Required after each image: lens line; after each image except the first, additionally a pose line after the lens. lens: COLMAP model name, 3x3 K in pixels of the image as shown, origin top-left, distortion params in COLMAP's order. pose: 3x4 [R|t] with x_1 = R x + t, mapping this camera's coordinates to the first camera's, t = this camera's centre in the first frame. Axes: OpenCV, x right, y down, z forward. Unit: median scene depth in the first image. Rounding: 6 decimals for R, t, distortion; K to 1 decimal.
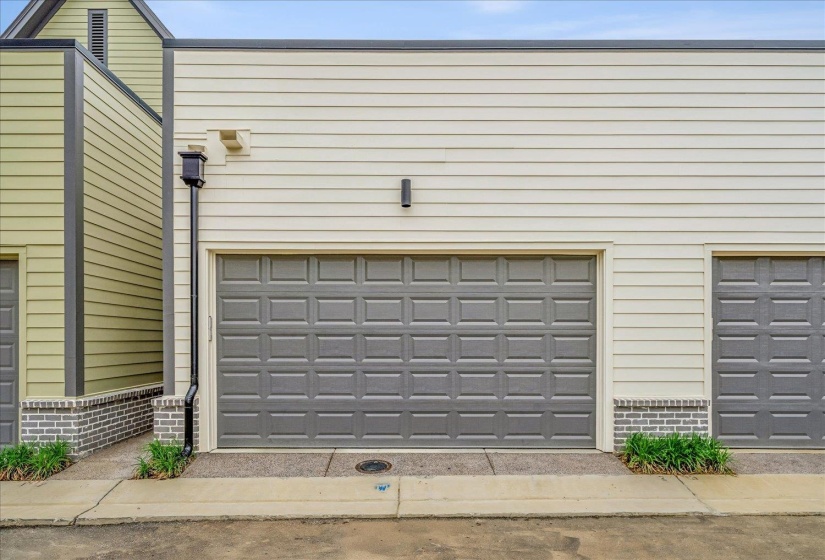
lens RADIAL K [[538.0, 0, 411.2], [0, 538.0, 324.7], [0, 0, 1]] dist [0.005643, 0.005696]
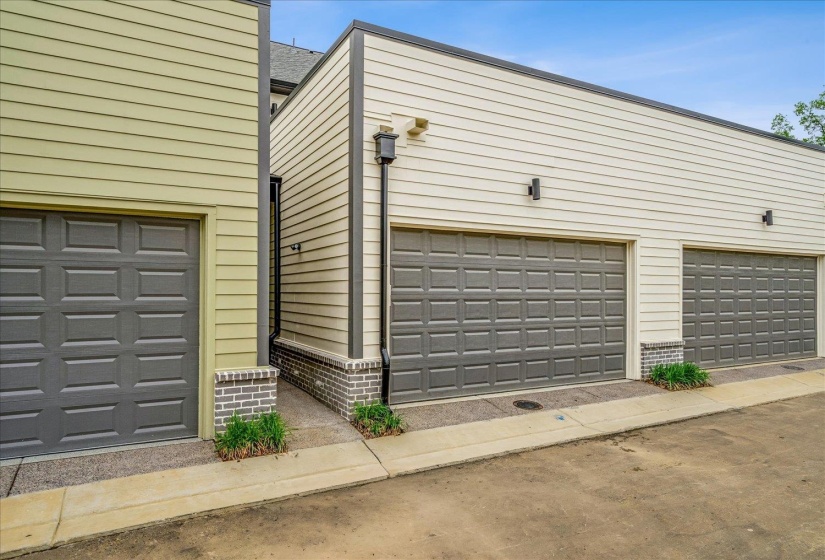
lens RADIAL K [[550.8, 0, 427.3], [0, 550.8, 282.4], [0, 0, 1]] dist [0.023508, -0.000126]
pose [[0.861590, 0.009366, 0.507518, -0.880126], [-0.002873, 0.999904, -0.013575, -0.003556], [-0.507597, 0.010238, 0.861534, 0.003756]]
